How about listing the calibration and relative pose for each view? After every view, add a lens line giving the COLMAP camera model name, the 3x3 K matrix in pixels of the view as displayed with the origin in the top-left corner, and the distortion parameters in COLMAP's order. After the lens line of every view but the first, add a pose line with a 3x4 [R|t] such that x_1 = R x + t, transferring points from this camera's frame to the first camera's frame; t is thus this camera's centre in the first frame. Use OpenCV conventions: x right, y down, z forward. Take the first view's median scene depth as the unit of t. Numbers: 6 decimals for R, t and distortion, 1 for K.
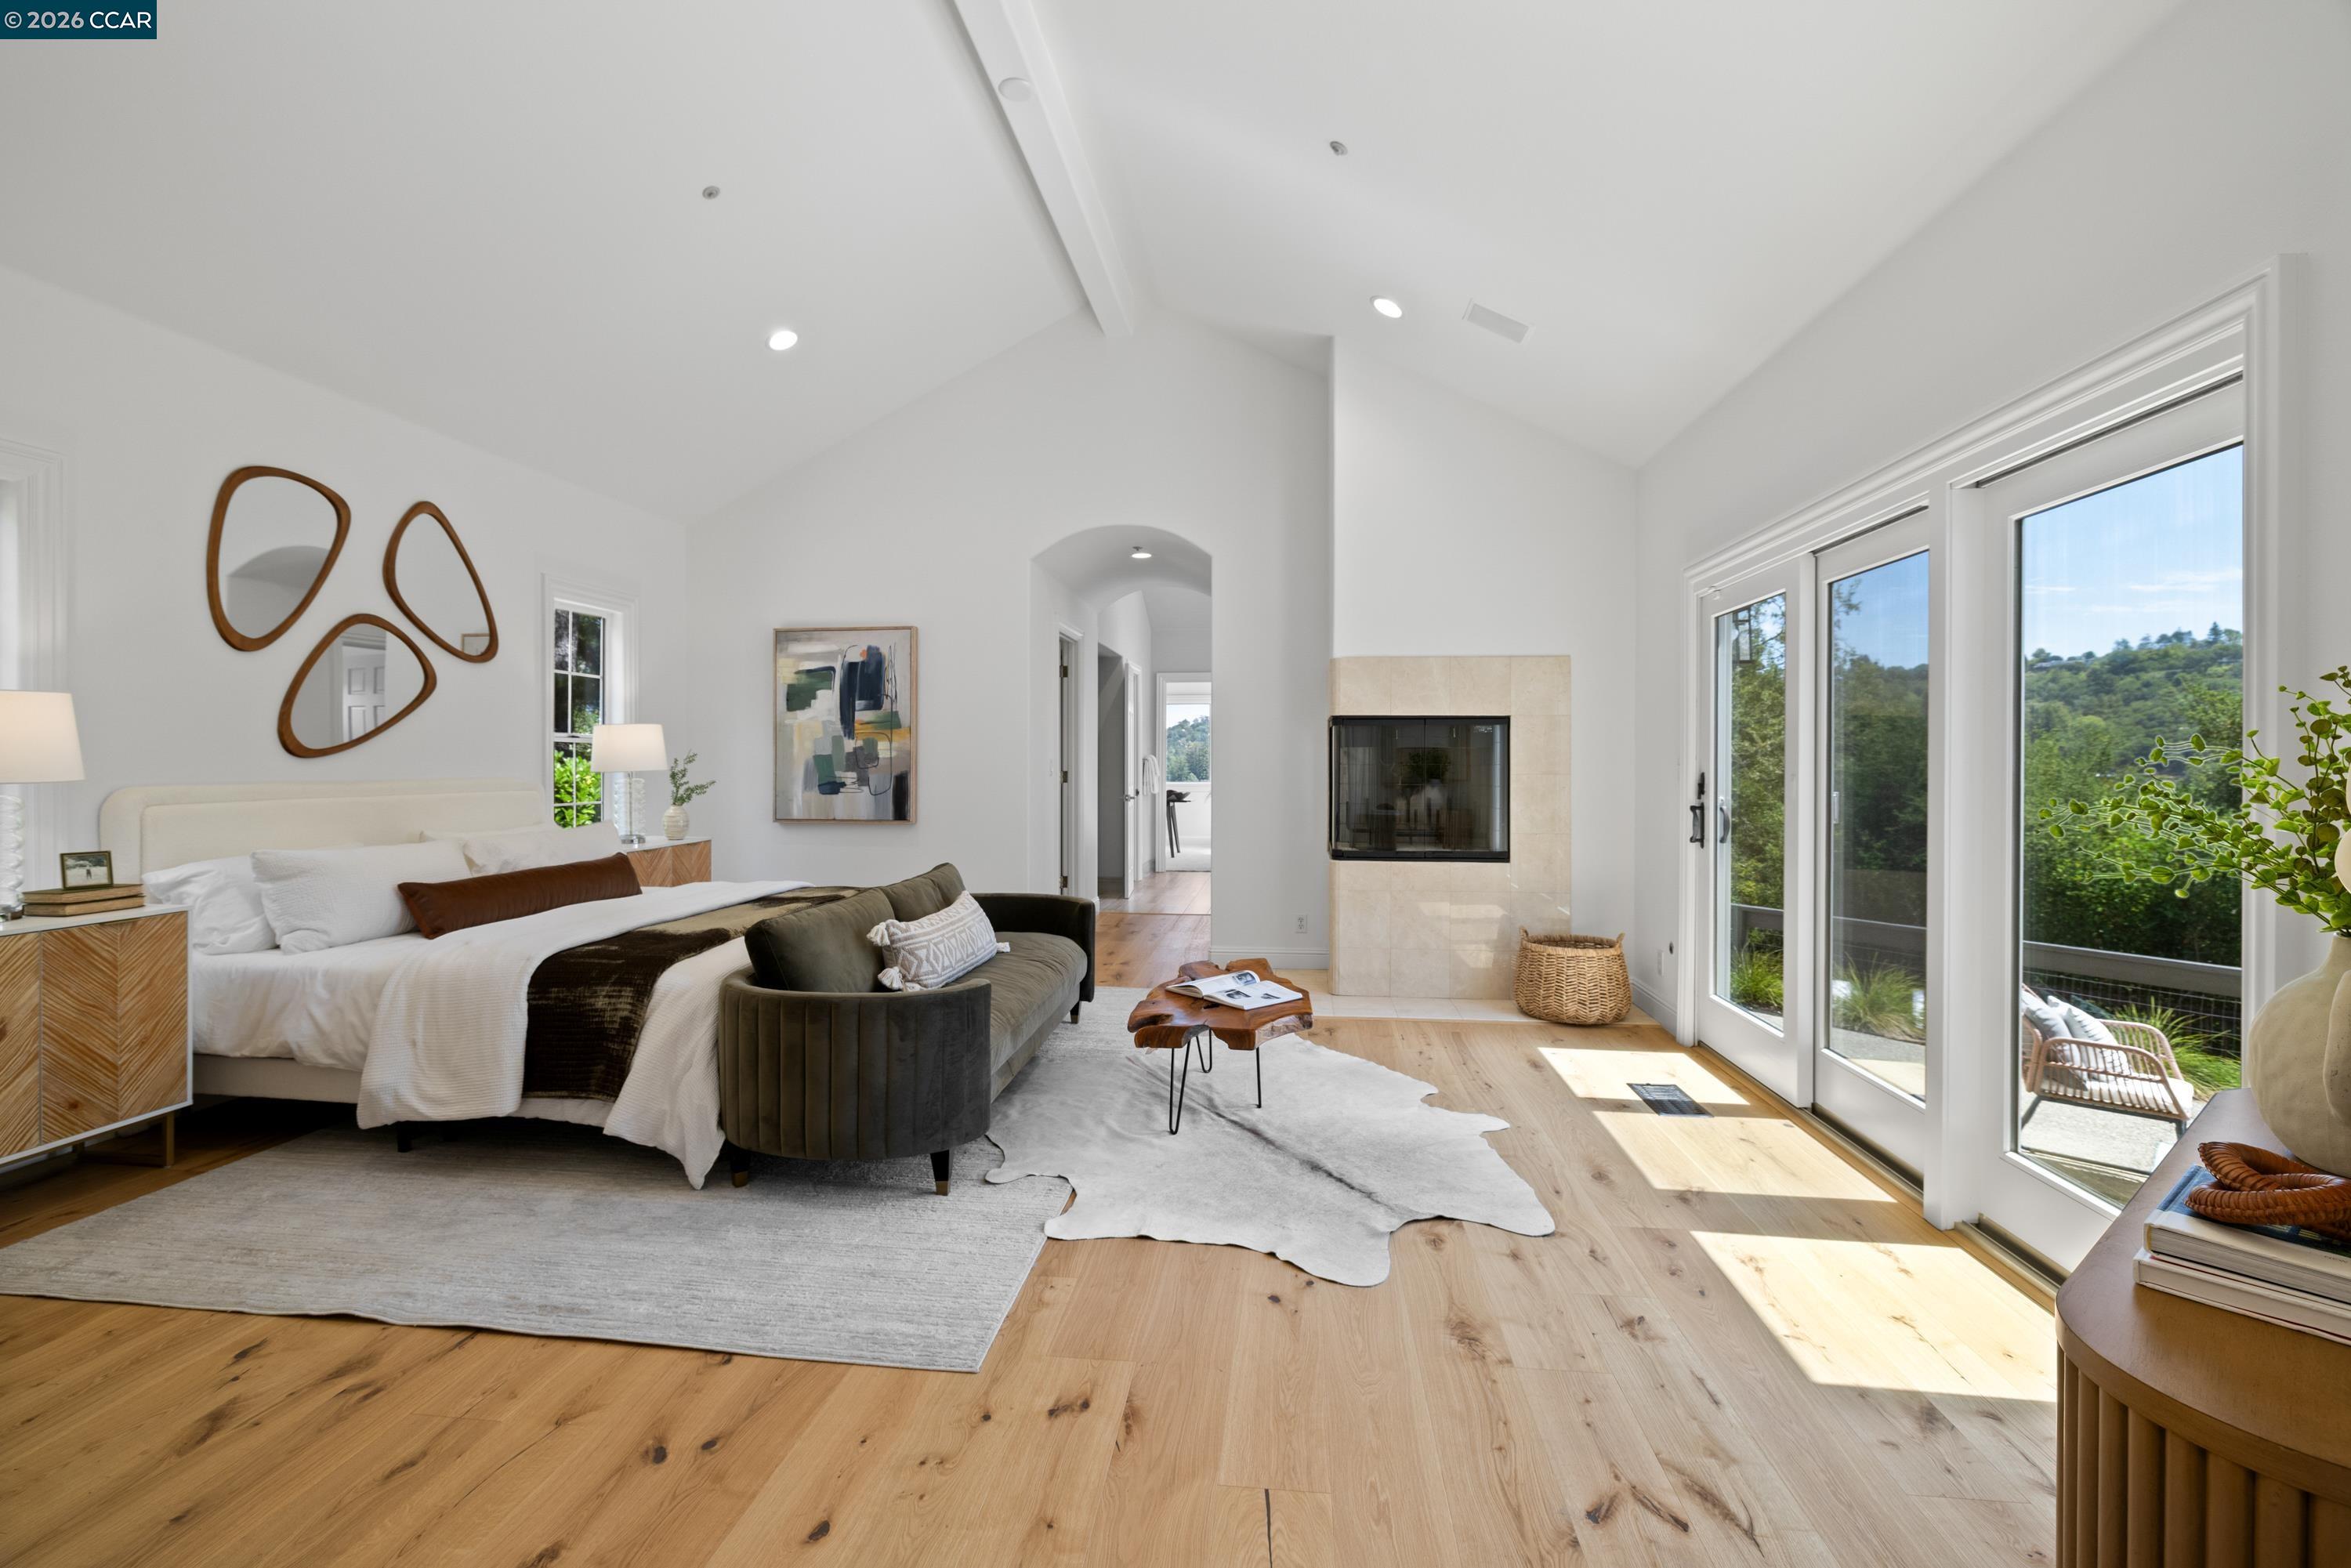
lens RADIAL K [[1065.3, 0, 1167.1], [0, 1065.3, 768.9], [0, 0, 1]] dist [0.000917, 0.000714]
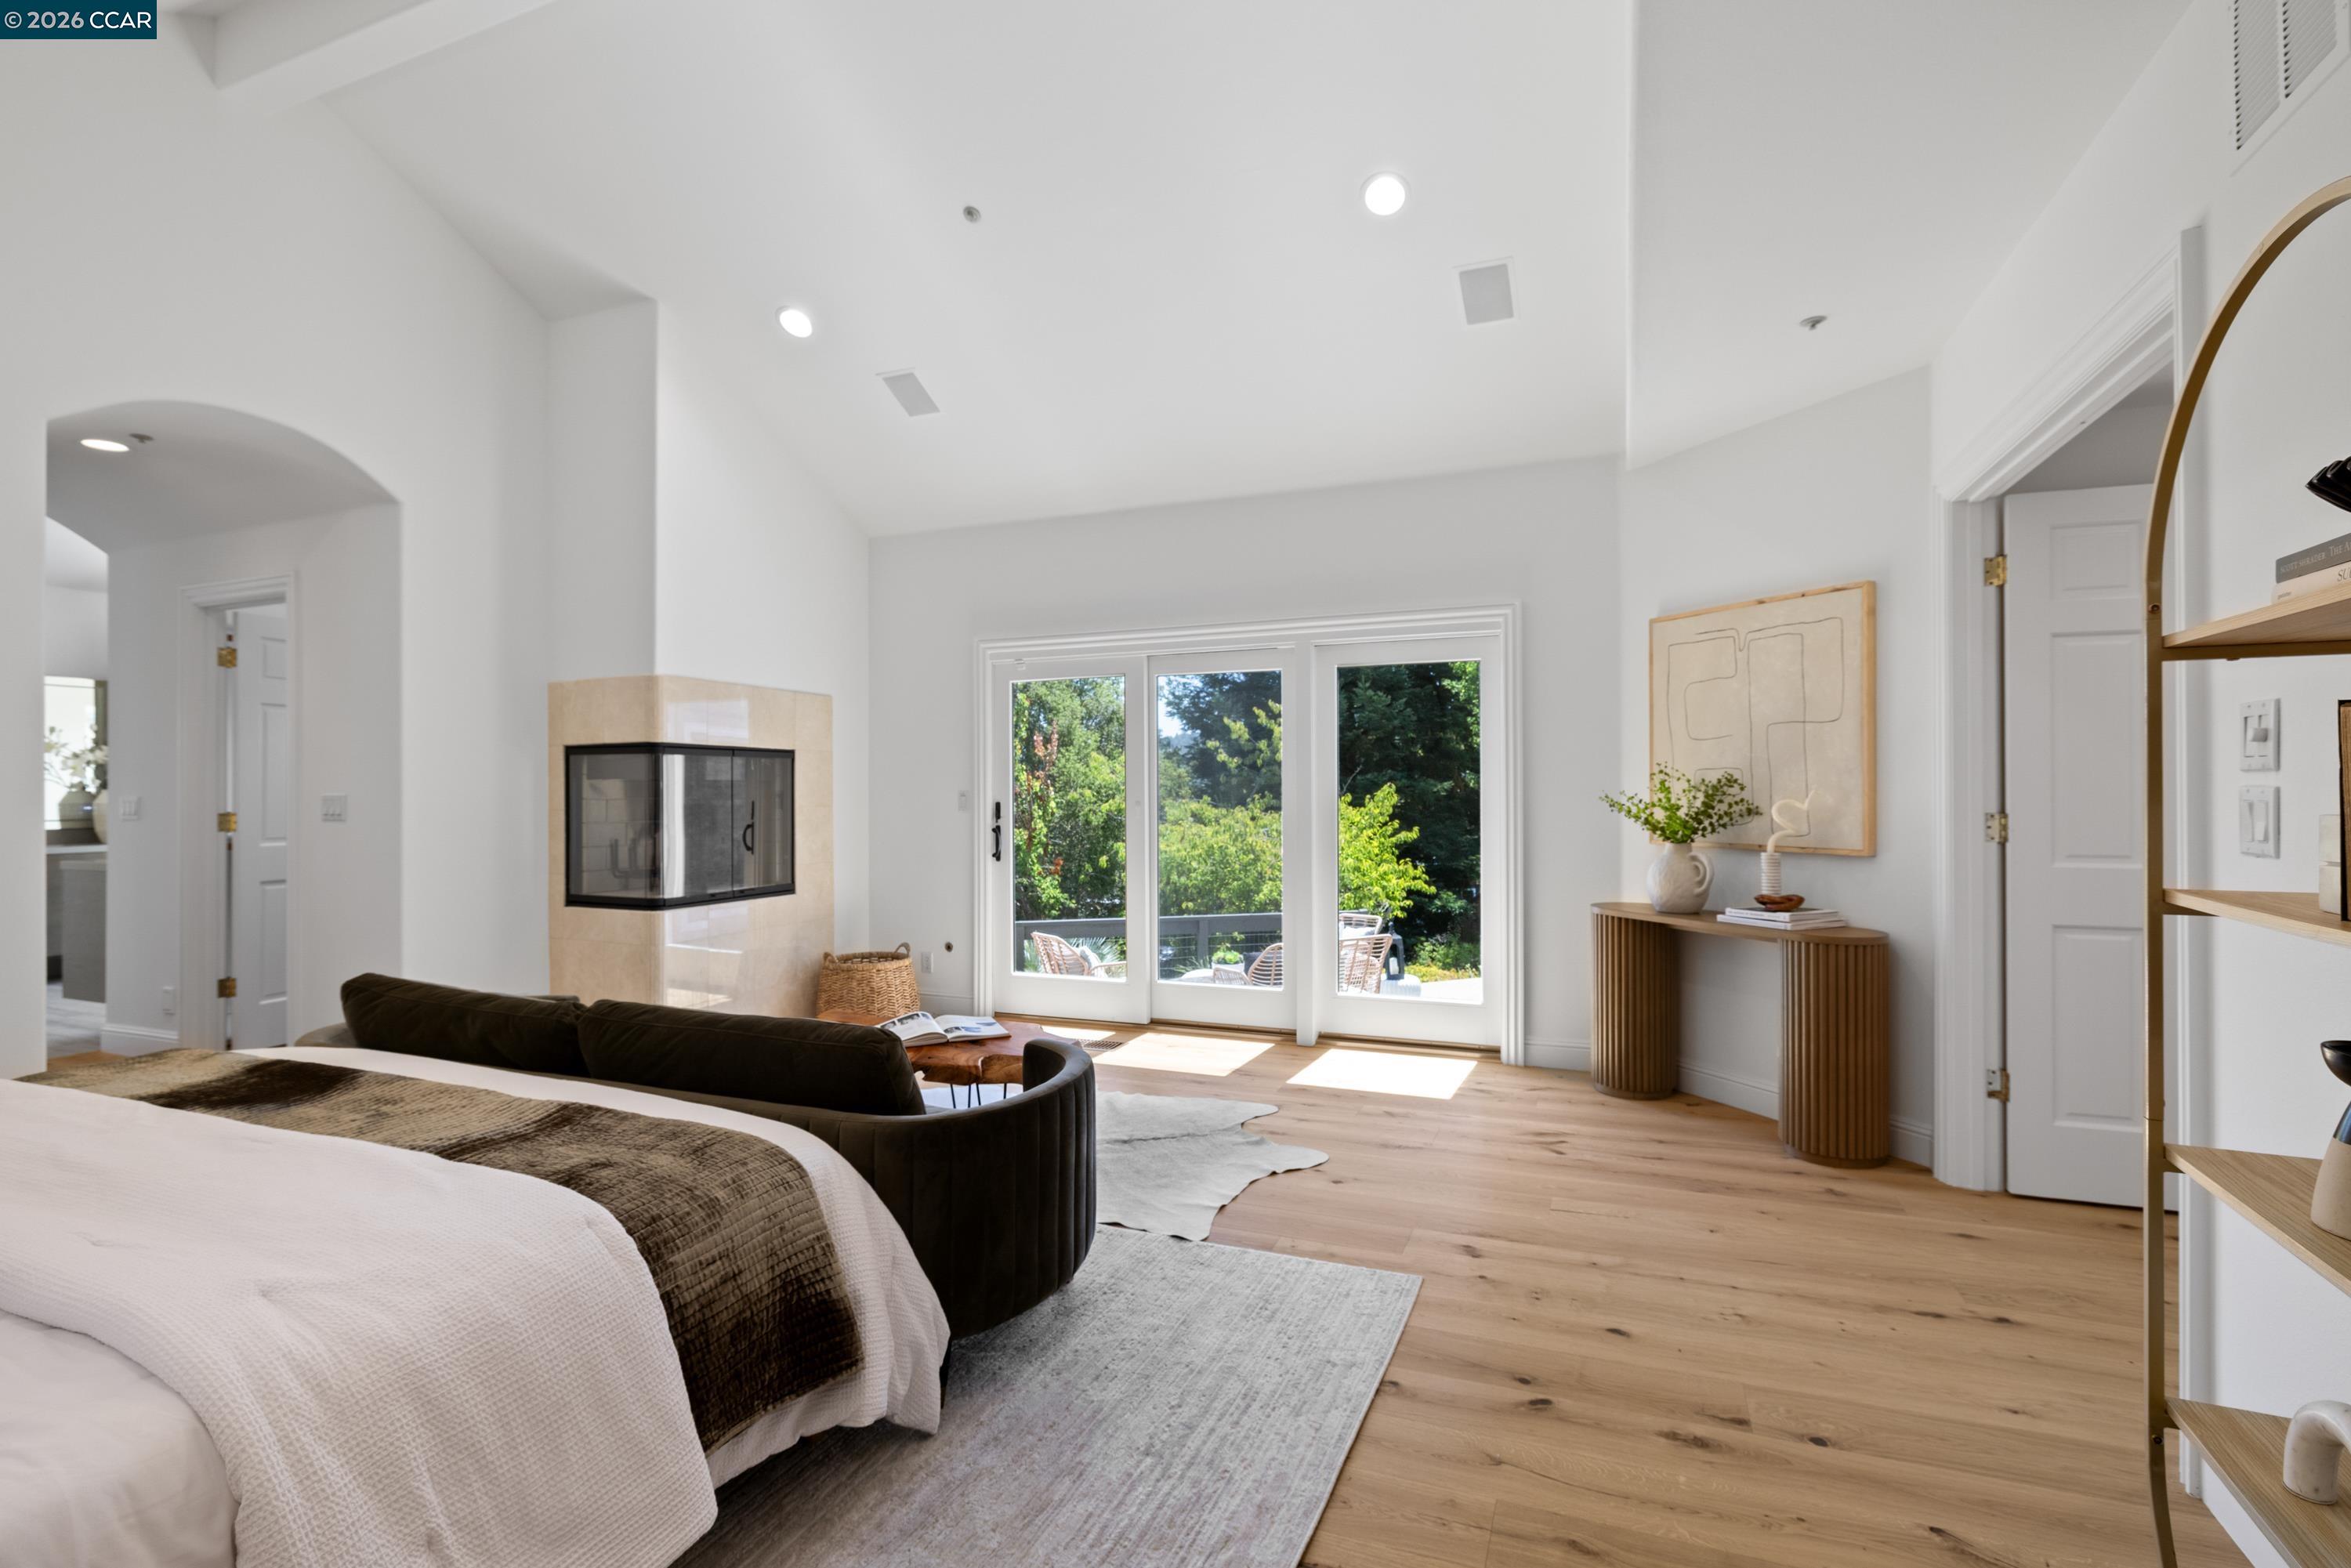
lens RADIAL K [[1104.3, 0, 1176.8], [0, 1104.3, 786.7], [0, 0, 1]] dist [-0.006129, -0.000344]
pose [[0.254431, 0.000136, 0.967091, -1.123883], [0.012976, 0.999909, -0.003554, -0.010829], [-0.967004, 0.013453, 0.254406, 0.700030]]
